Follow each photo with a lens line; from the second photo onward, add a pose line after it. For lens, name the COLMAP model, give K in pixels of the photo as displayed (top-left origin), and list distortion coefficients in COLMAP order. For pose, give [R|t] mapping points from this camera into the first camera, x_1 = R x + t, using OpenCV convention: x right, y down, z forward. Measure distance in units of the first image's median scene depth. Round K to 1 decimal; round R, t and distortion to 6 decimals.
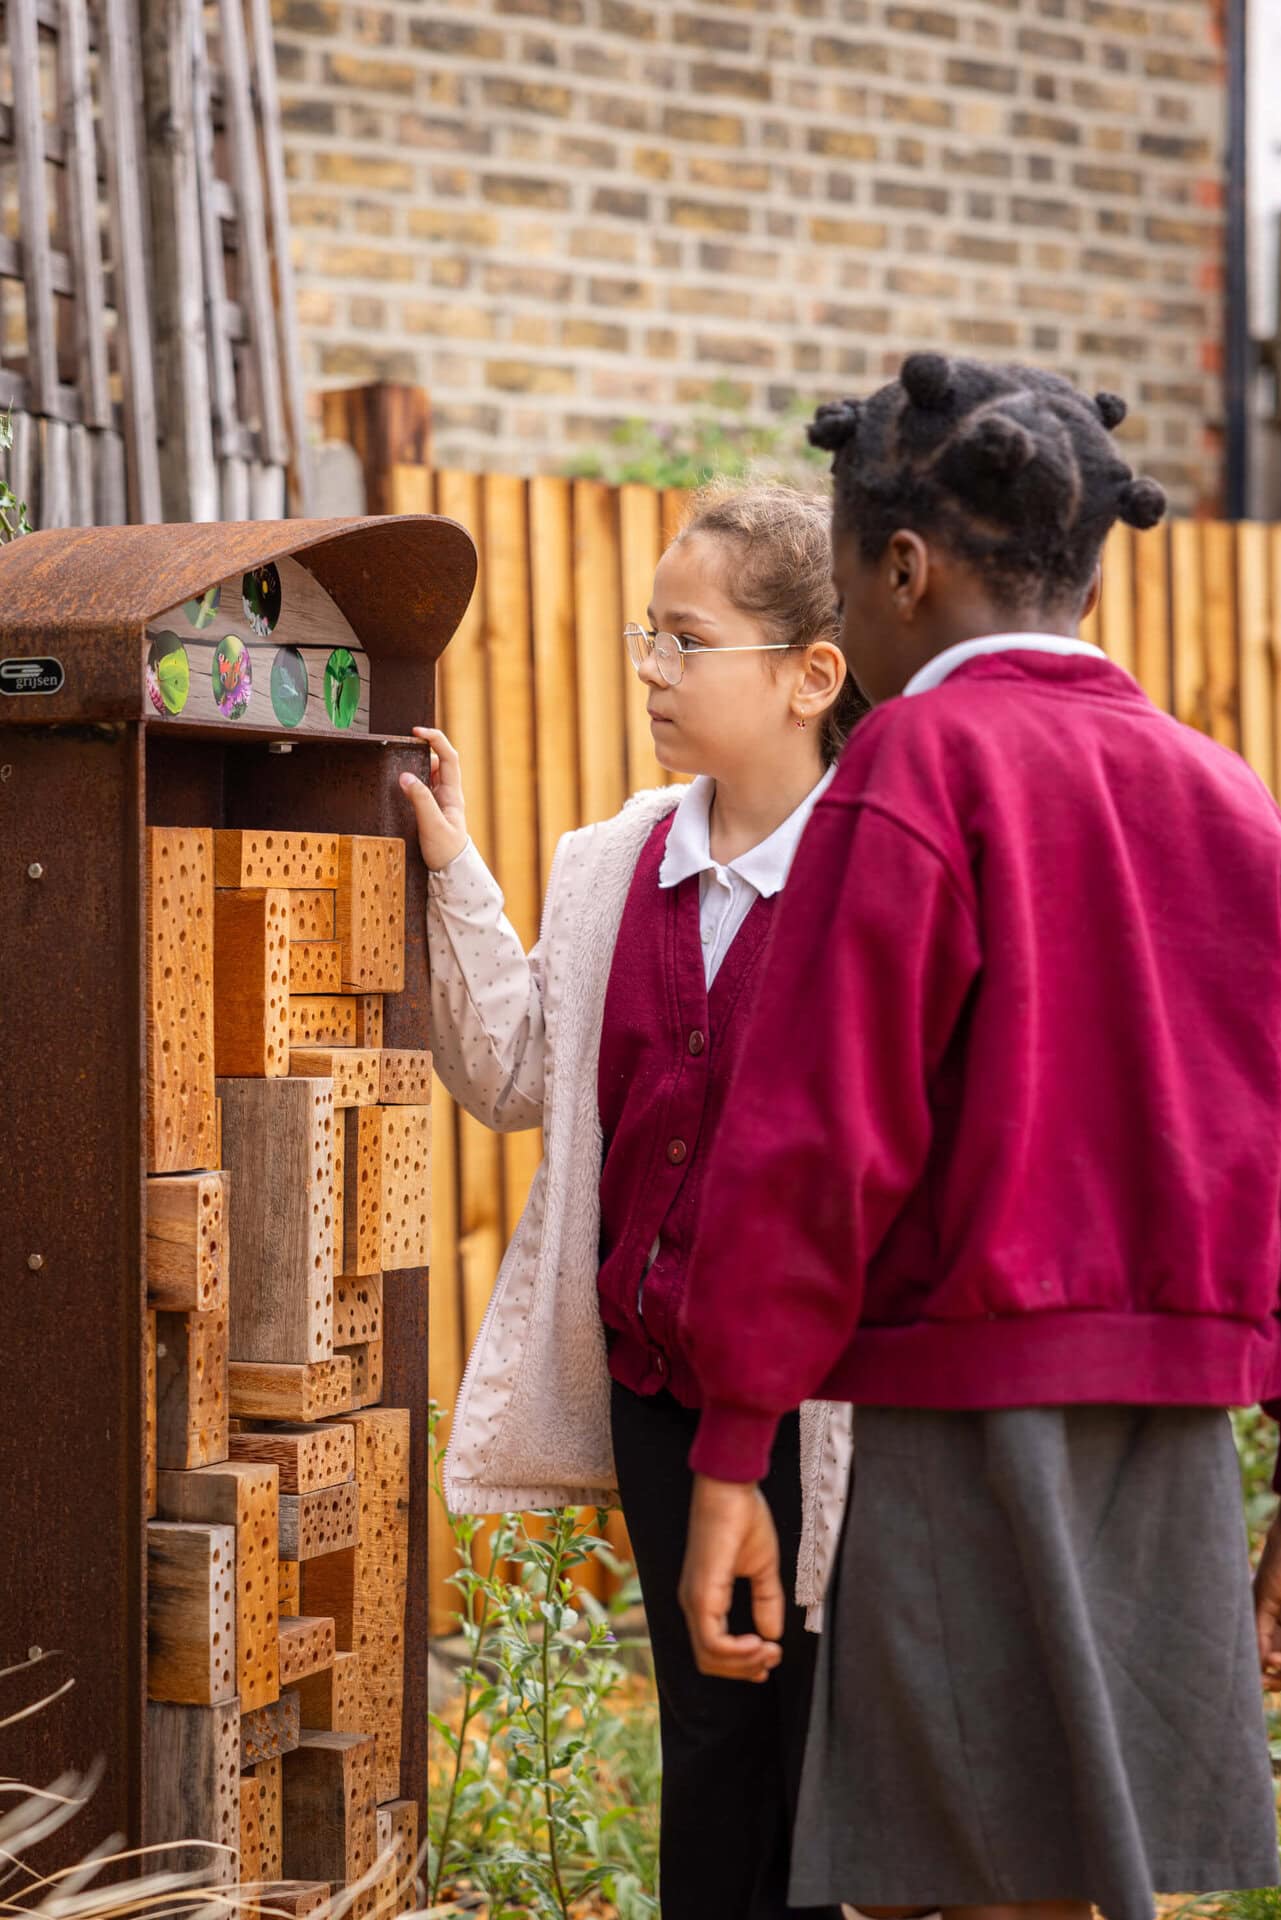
lens RADIAL K [[3468.9, 0, 640.5], [0, 3468.9, 960.0], [0, 0, 1]] dist [0.022479, 0.085813]
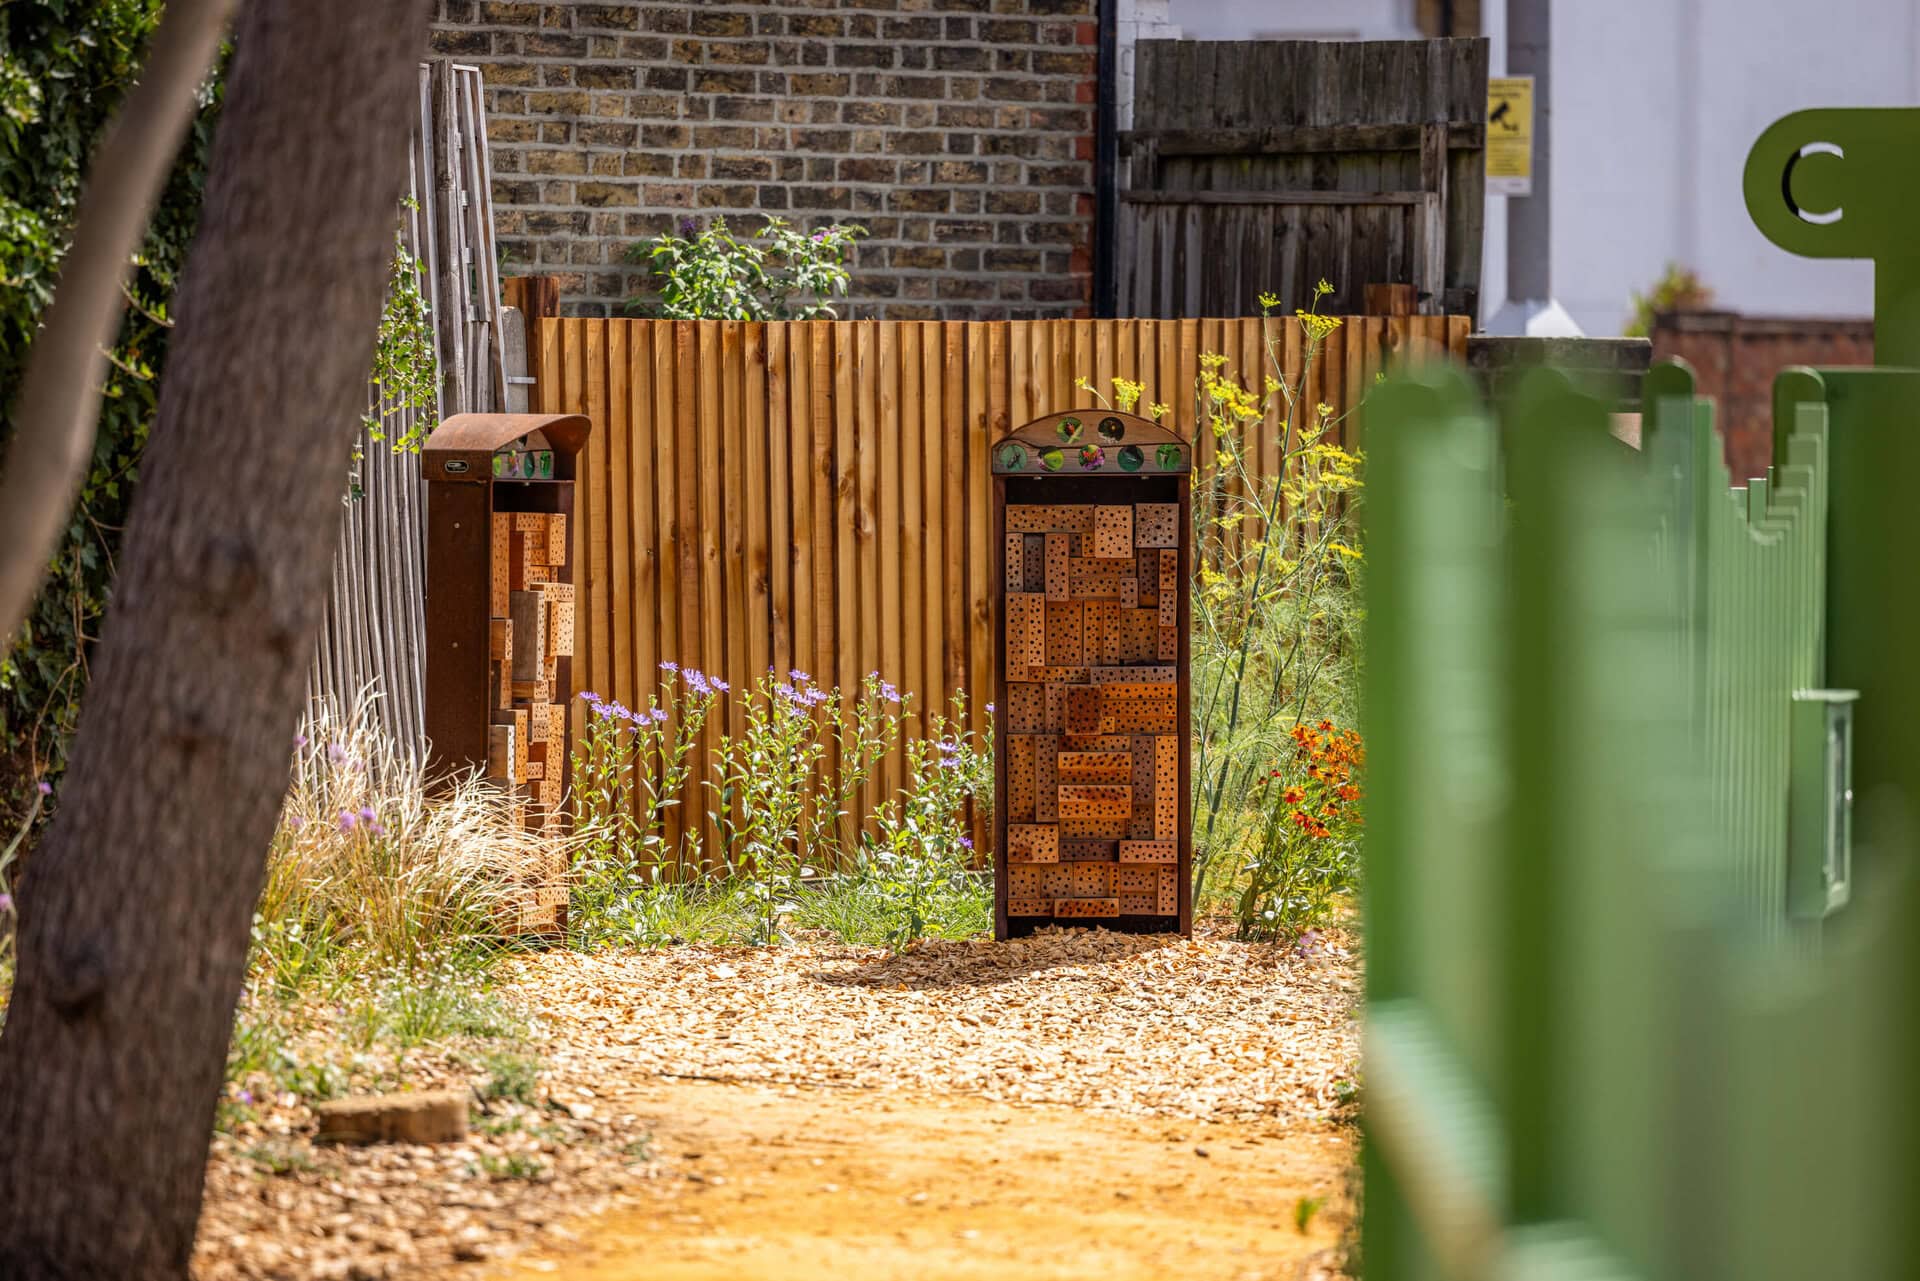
lens RADIAL K [[3468.9, 0, 960.0], [0, 3468.9, 640.5], [0, 0, 1]] dist [0.022479, 0.085813]
pose [[0.997182, 0.014659, 0.073580, 0.016080], [-0.016068, 0.999698, 0.018600, 0.003892], [-0.073286, -0.019730, 0.997116, -0.619261]]
